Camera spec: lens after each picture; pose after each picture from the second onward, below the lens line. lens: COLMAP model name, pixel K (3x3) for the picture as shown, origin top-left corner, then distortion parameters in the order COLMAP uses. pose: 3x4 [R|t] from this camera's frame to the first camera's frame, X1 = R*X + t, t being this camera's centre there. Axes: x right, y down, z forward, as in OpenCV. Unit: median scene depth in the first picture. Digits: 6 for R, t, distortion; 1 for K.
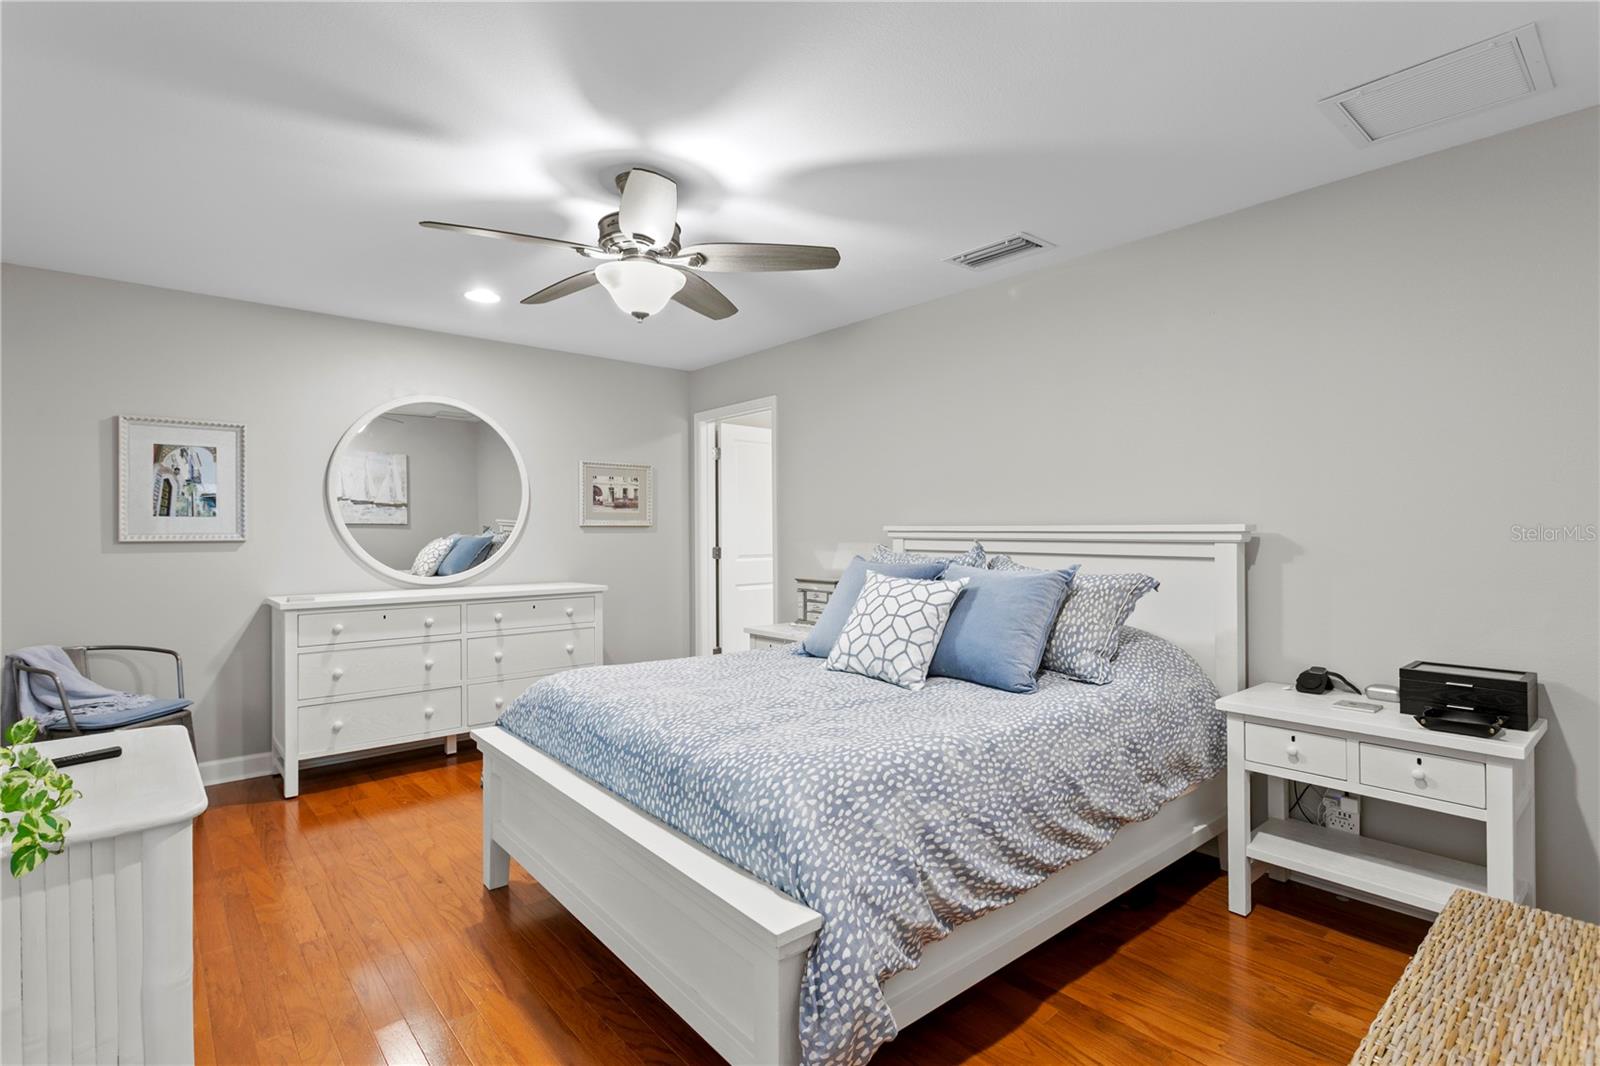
lens RADIAL K [[762.2, 0, 786.0], [0, 762.2, 529.9], [0, 0, 1]] dist [0.003246, 0.002265]
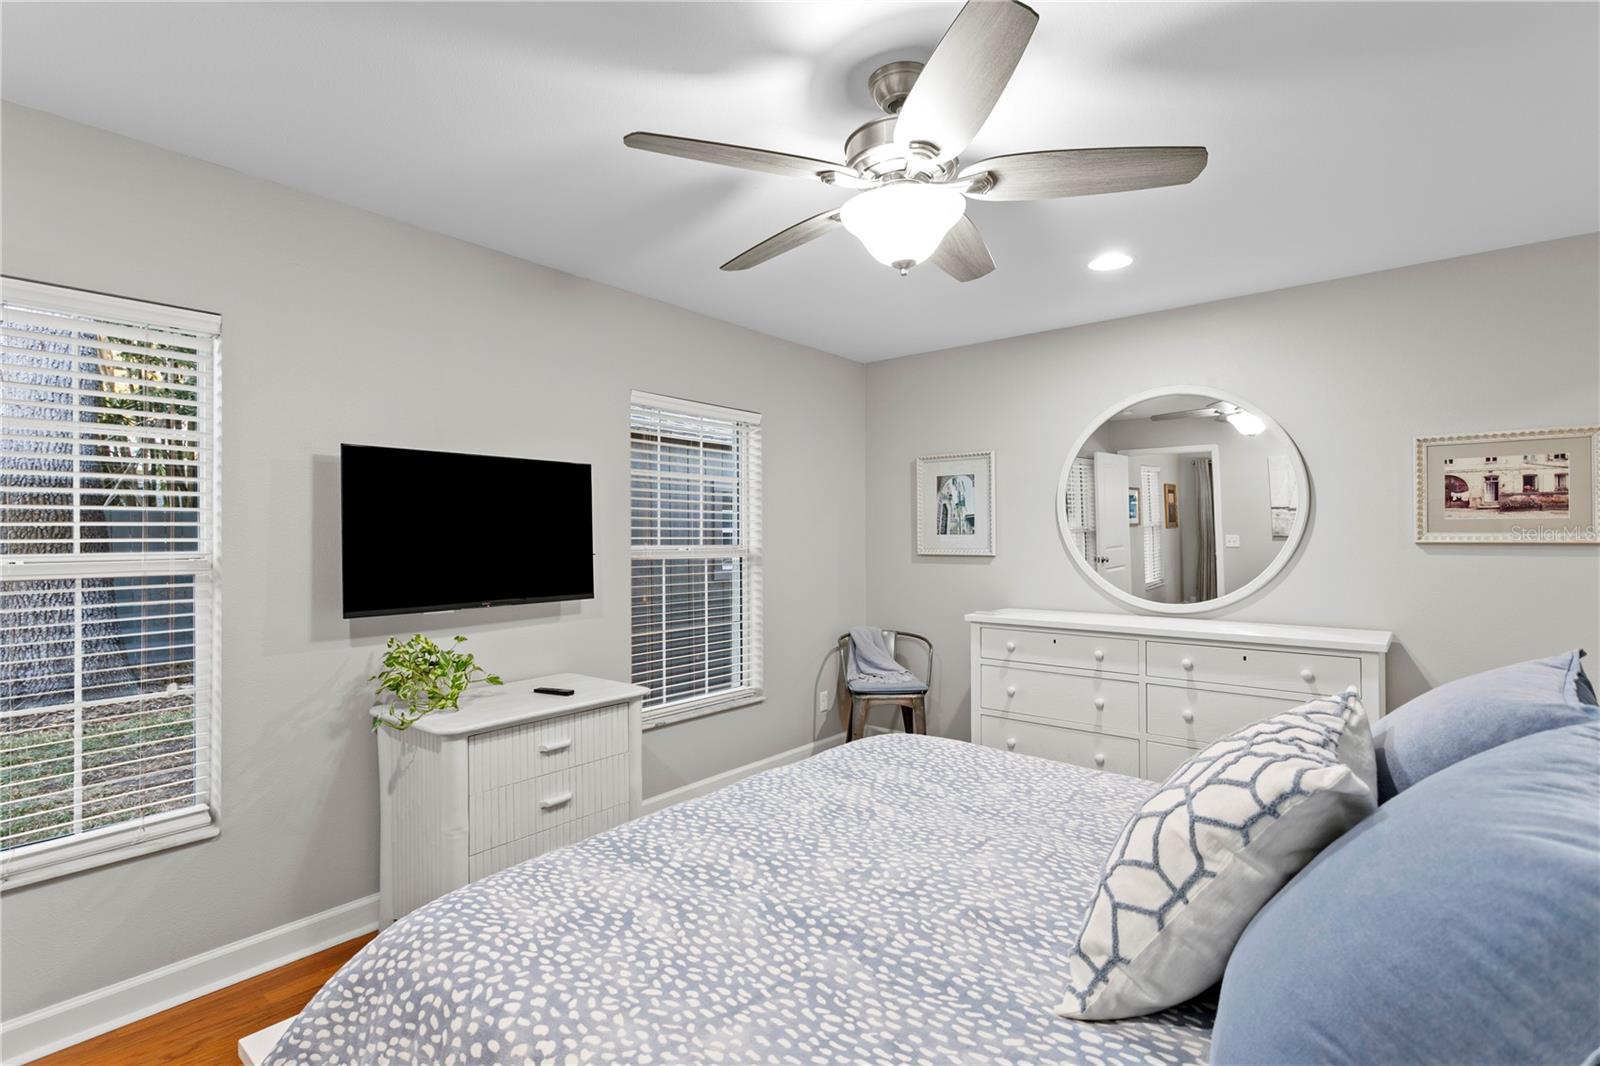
lens RADIAL K [[762.2, 0, 787.3], [0, 762.2, 531.5], [0, 0, 1]] dist [0.003246, 0.002265]
pose [[0.162780, -0.003366, -0.986657, 0.345115], [0.002910, 0.999991, -0.002931, -0.018848], [0.986658, -0.002394, 0.162788, 0.529743]]
